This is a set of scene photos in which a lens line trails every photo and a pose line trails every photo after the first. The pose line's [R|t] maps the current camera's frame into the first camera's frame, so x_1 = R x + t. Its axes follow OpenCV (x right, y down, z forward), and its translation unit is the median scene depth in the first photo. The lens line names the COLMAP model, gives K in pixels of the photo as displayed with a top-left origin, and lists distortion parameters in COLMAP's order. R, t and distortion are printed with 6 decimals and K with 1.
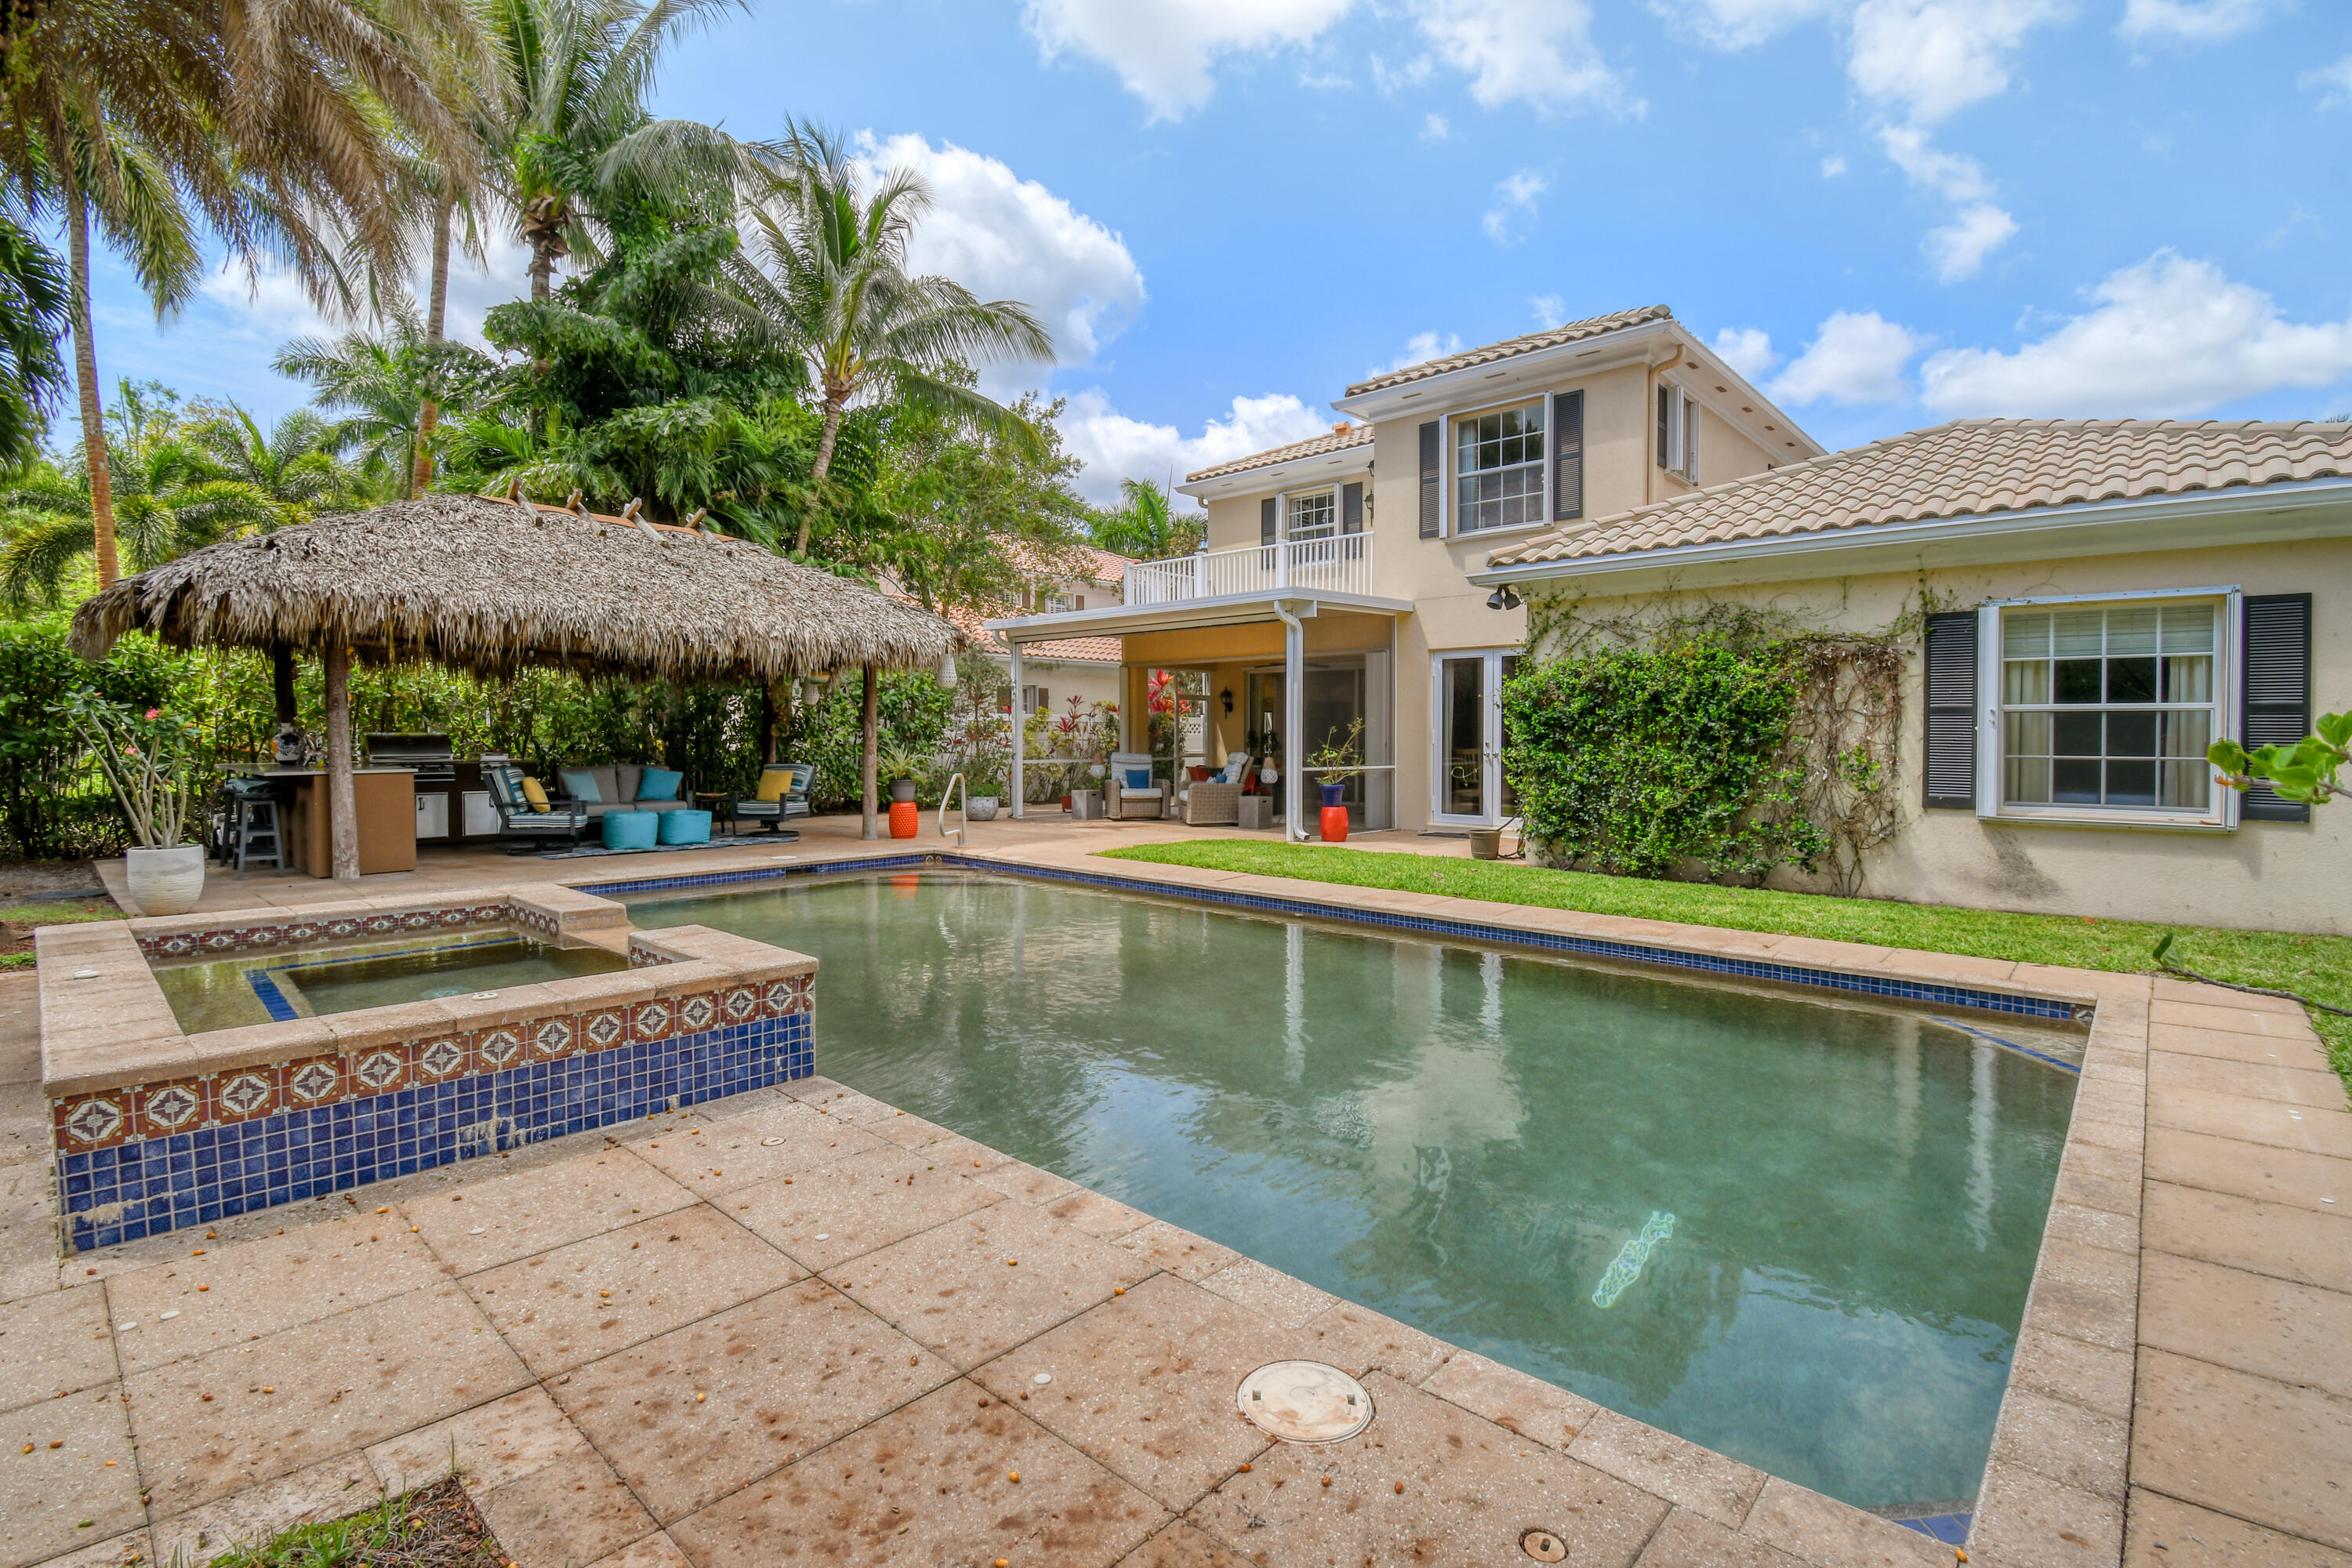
lens RADIAL K [[1063.6, 0, 1173.5], [0, 1063.6, 742.7], [0, 0, 1]] dist [-0.002373, -0.012811]
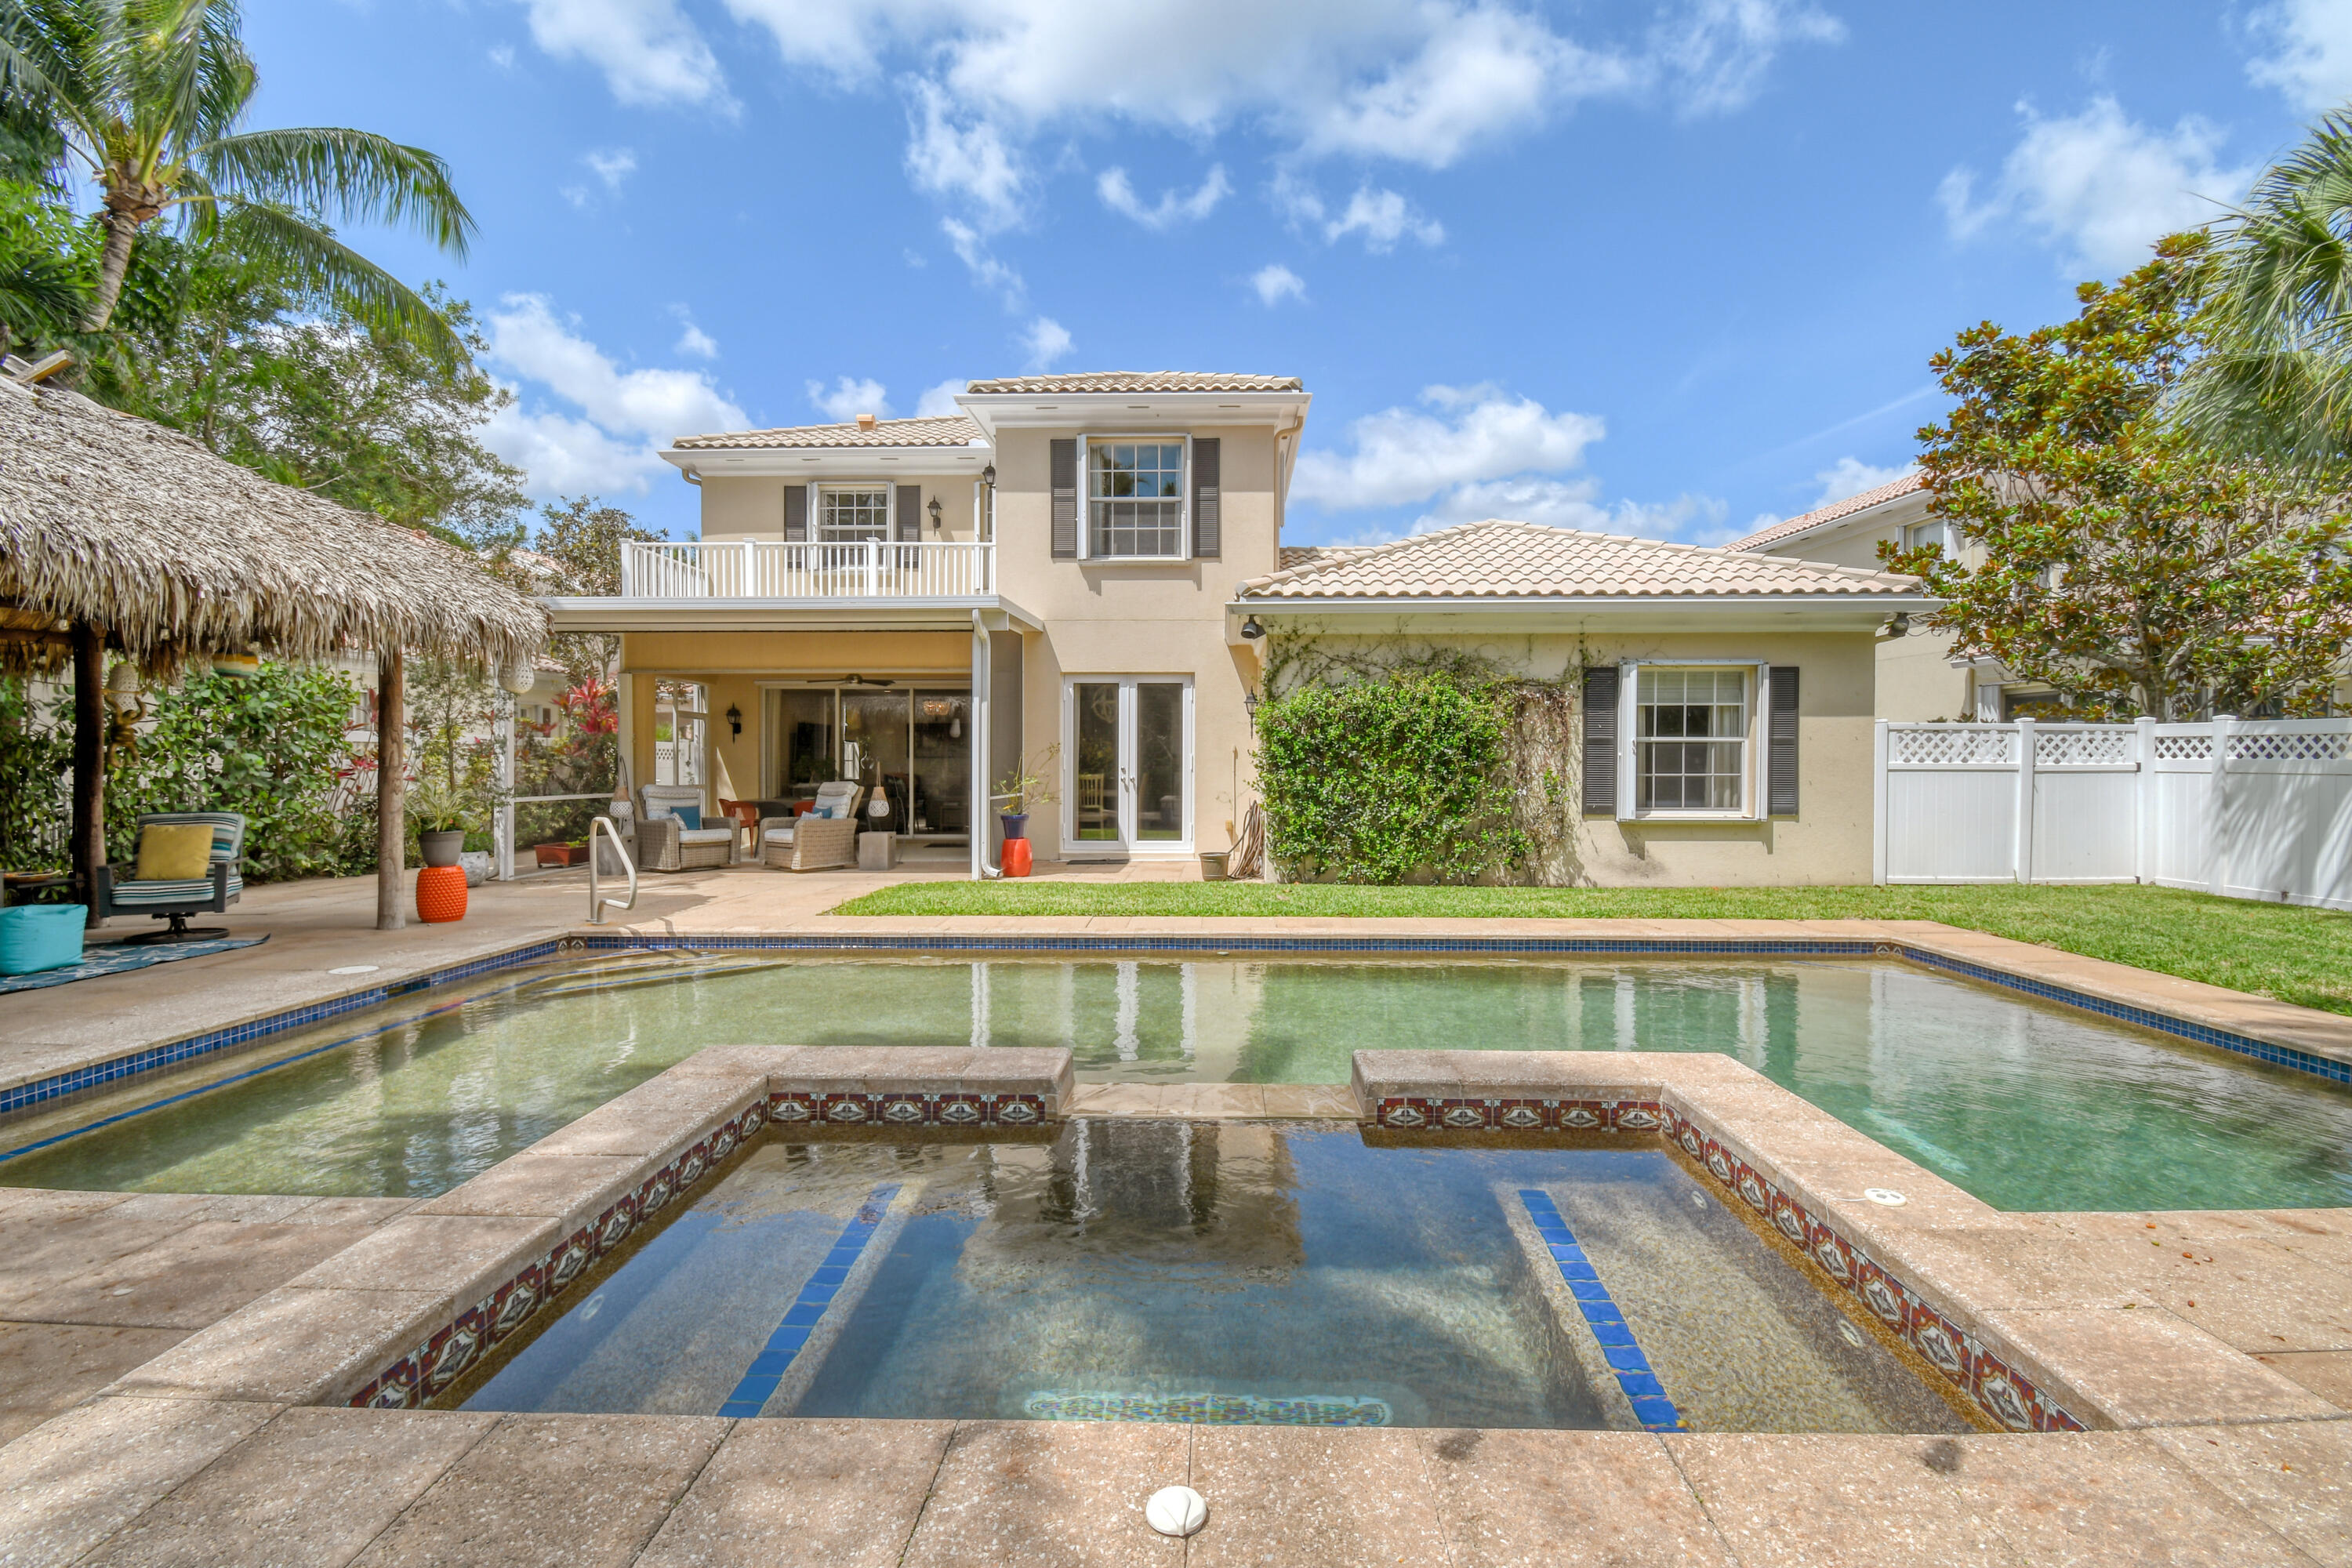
lens RADIAL K [[1063.6, 0, 1177.1], [0, 1063.6, 766.2], [0, 0, 1]] dist [-0.002373, -0.012811]
pose [[0.754665, -0.005452, 0.656087, -0.367378], [0.007682, 0.999970, -0.000527, -0.001223], [-0.656065, 0.005438, 0.754685, 0.228841]]
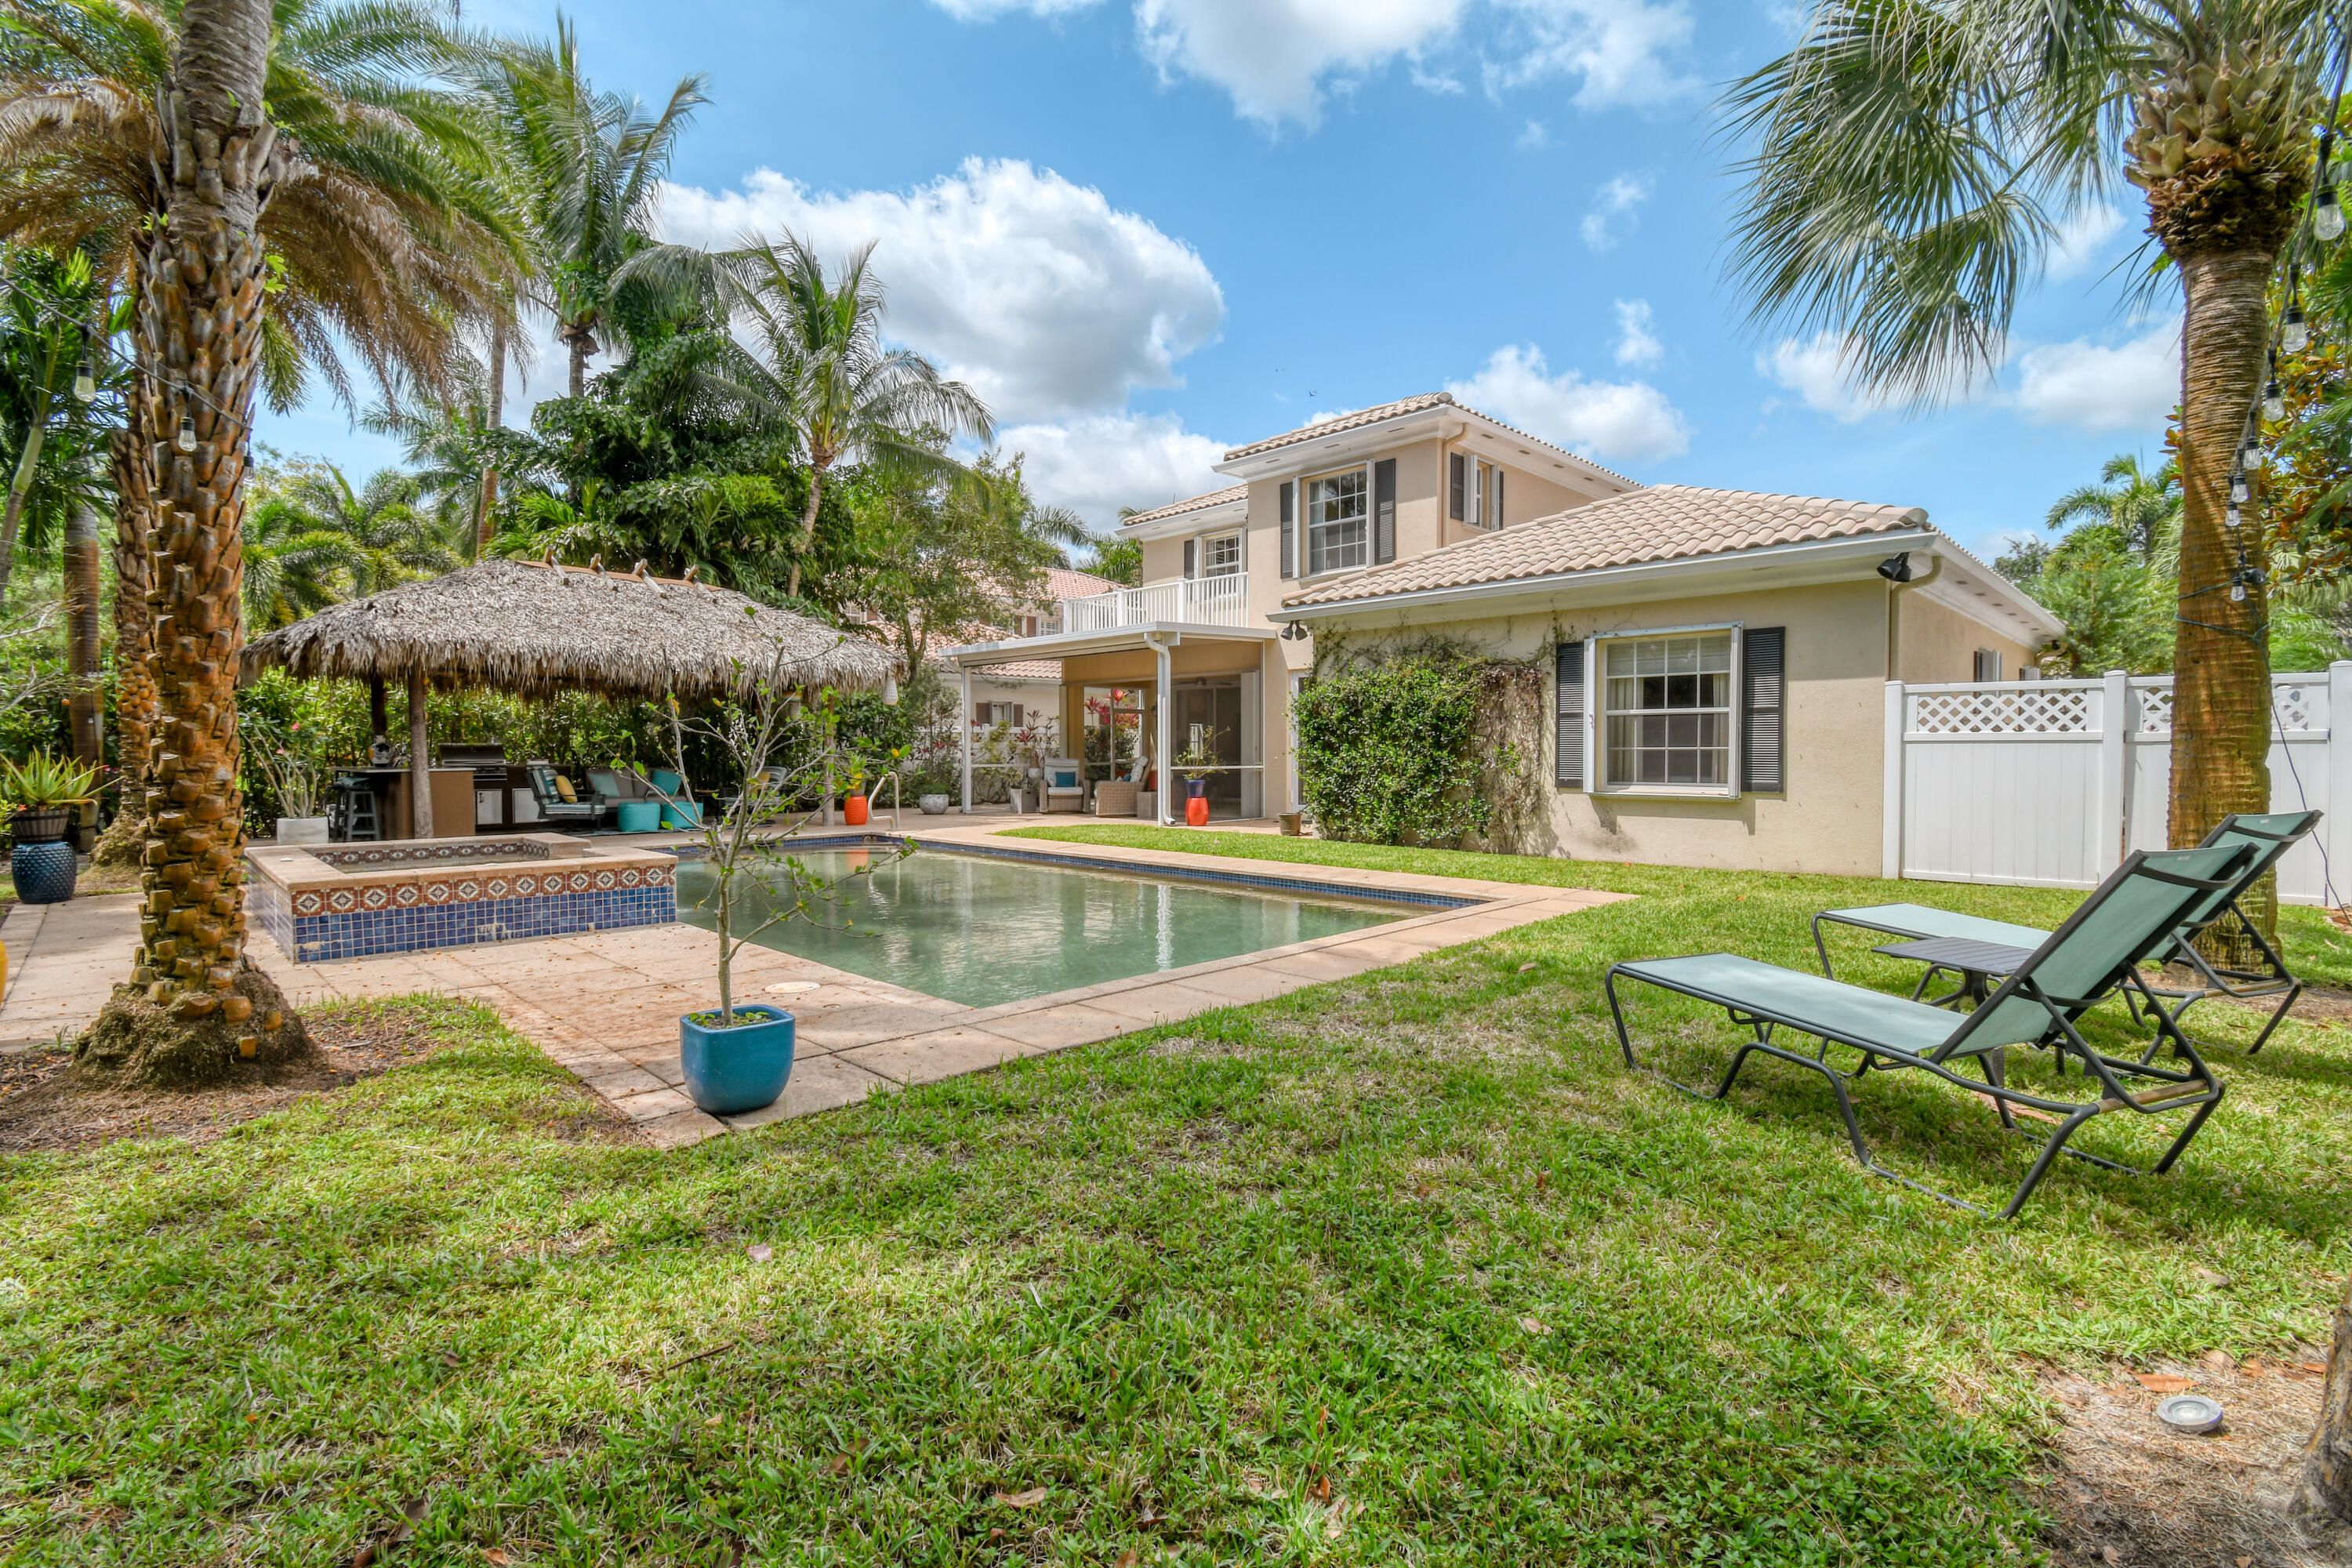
lens RADIAL K [[1063.6, 0, 1183.6], [0, 1063.6, 758.2], [0, 0, 1]] dist [-0.002373, -0.012811]
pose [[0.999032, -0.006046, -0.043582, 0.200487], [0.006046, 0.999982, -0.000147, 0.014532], [0.043582, -0.000117, 0.999050, -0.252662]]
